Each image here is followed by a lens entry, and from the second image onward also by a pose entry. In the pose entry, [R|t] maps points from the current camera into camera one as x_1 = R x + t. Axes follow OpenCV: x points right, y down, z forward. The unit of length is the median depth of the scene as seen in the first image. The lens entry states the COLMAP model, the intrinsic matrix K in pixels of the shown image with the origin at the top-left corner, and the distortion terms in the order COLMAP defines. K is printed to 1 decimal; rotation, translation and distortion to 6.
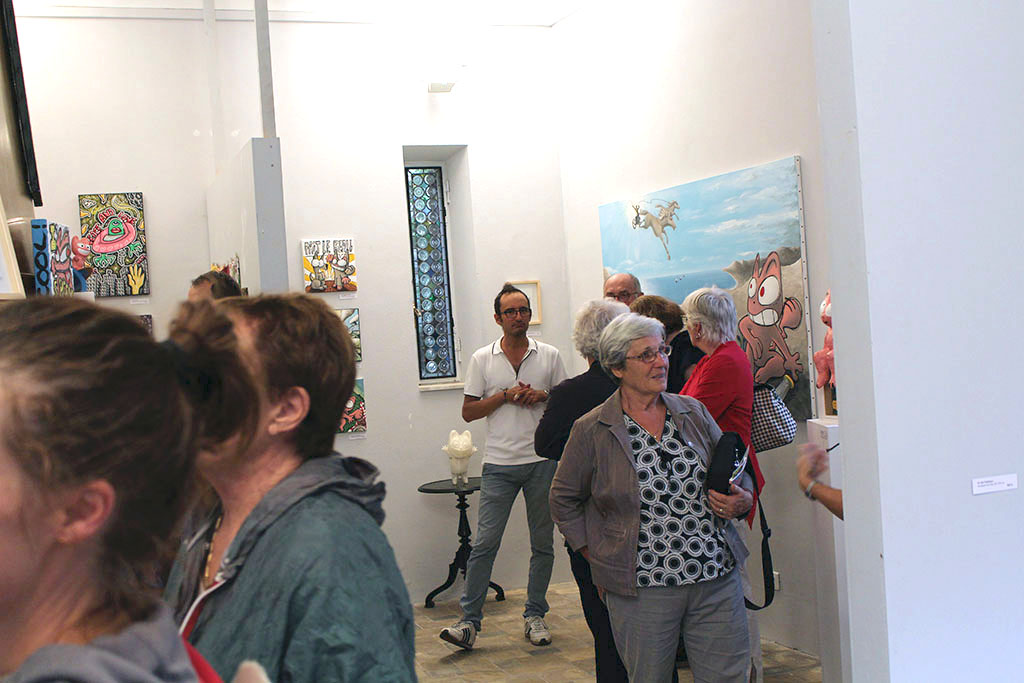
lens RADIAL K [[1309.9, 0, 512.0], [0, 1309.9, 341.5], [0, 0, 1]] dist [-0.034726, 0.008539]
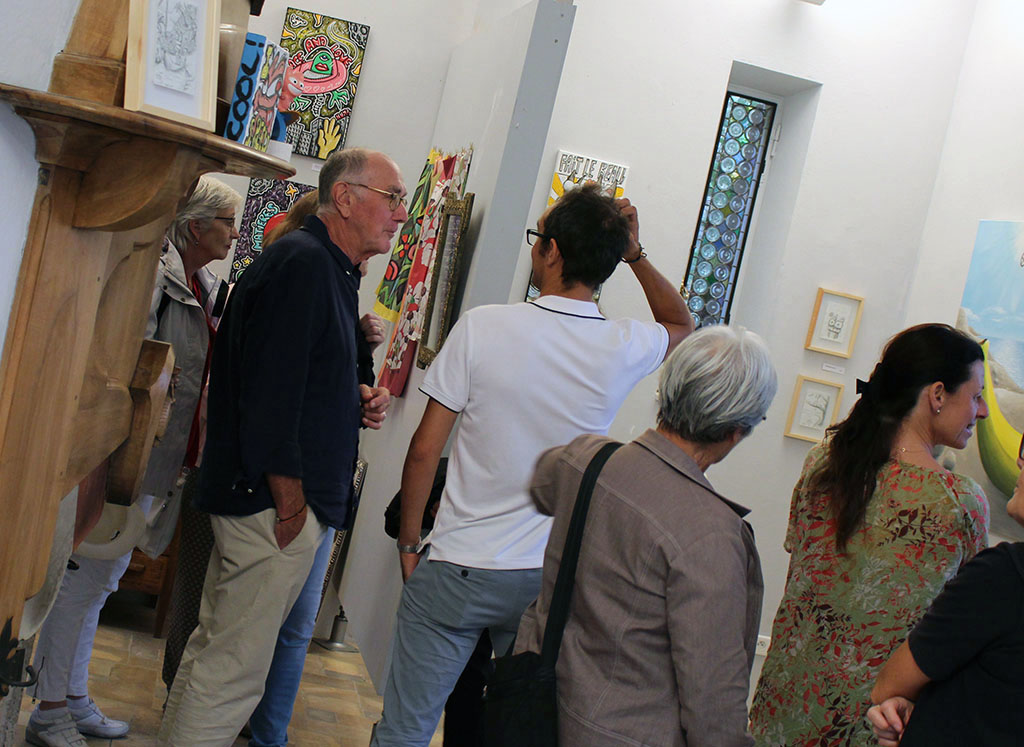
lens RADIAL K [[1877.9, 0, 512.0], [0, 1877.9, 373.5], [0, 0, 1]] dist [-0.047744, 0.214246]
pose [[0.946235, 0.291066, -0.141137, -0.005145], [-0.287616, 0.956701, 0.044714, 0.001326], [0.148041, -0.001717, 0.988980, -0.021547]]
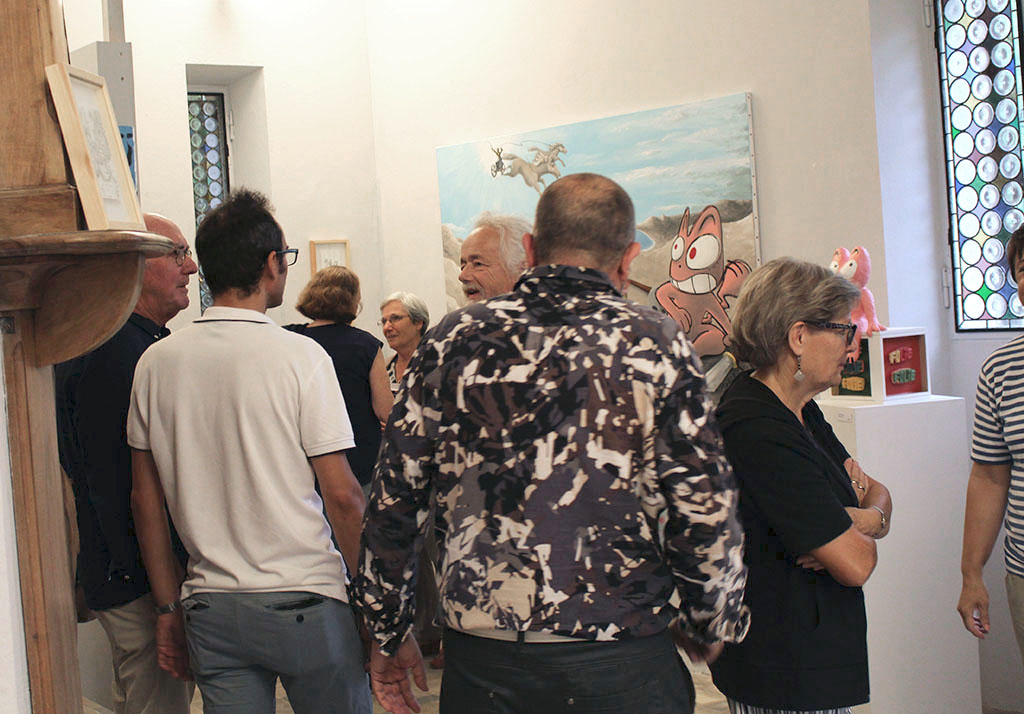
lens RADIAL K [[1601.0, 0, 512.0], [0, 1601.0, 357.0], [0, 0, 1]] dist [-0.048418, -0.023149]
pose [[0.966355, -0.003686, 0.257187, -0.156792], [-0.001117, 0.999828, 0.018526, 0.008207], [-0.257211, -0.018190, 0.966184, 0.029617]]
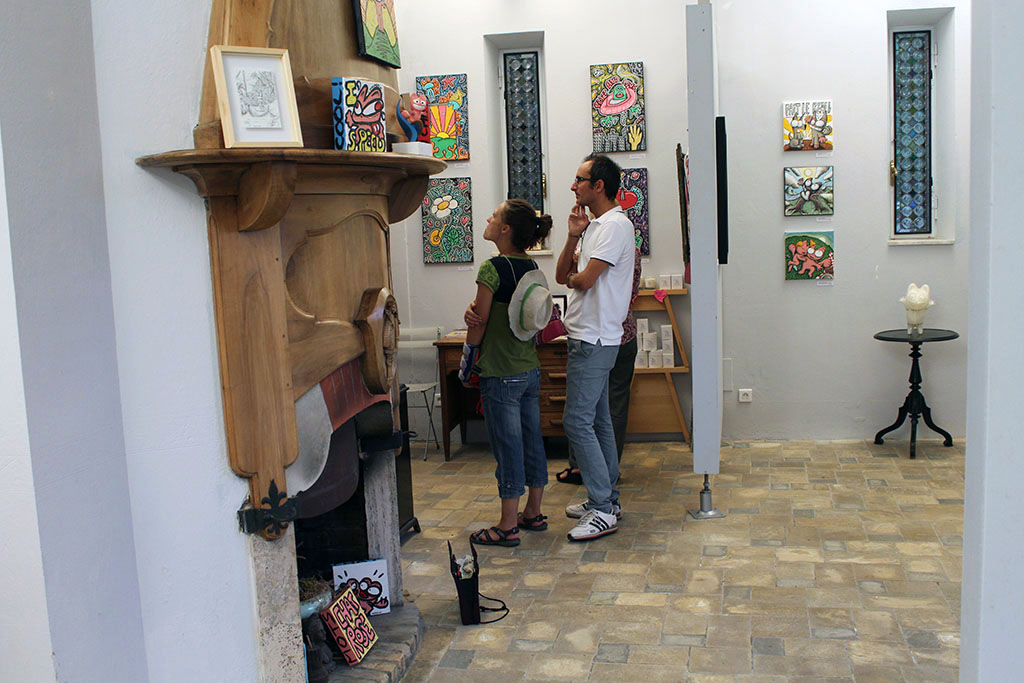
lens RADIAL K [[1081.0, 0, 512.0], [0, 1081.0, 341.5], [0, 0, 1]] dist [-0.121398, 0.150087]
pose [[0.869850, 0.089784, -0.485077, 0.102377], [-0.023299, 0.989678, 0.141401, -0.000228], [0.492765, -0.111695, 0.862964, 0.096905]]
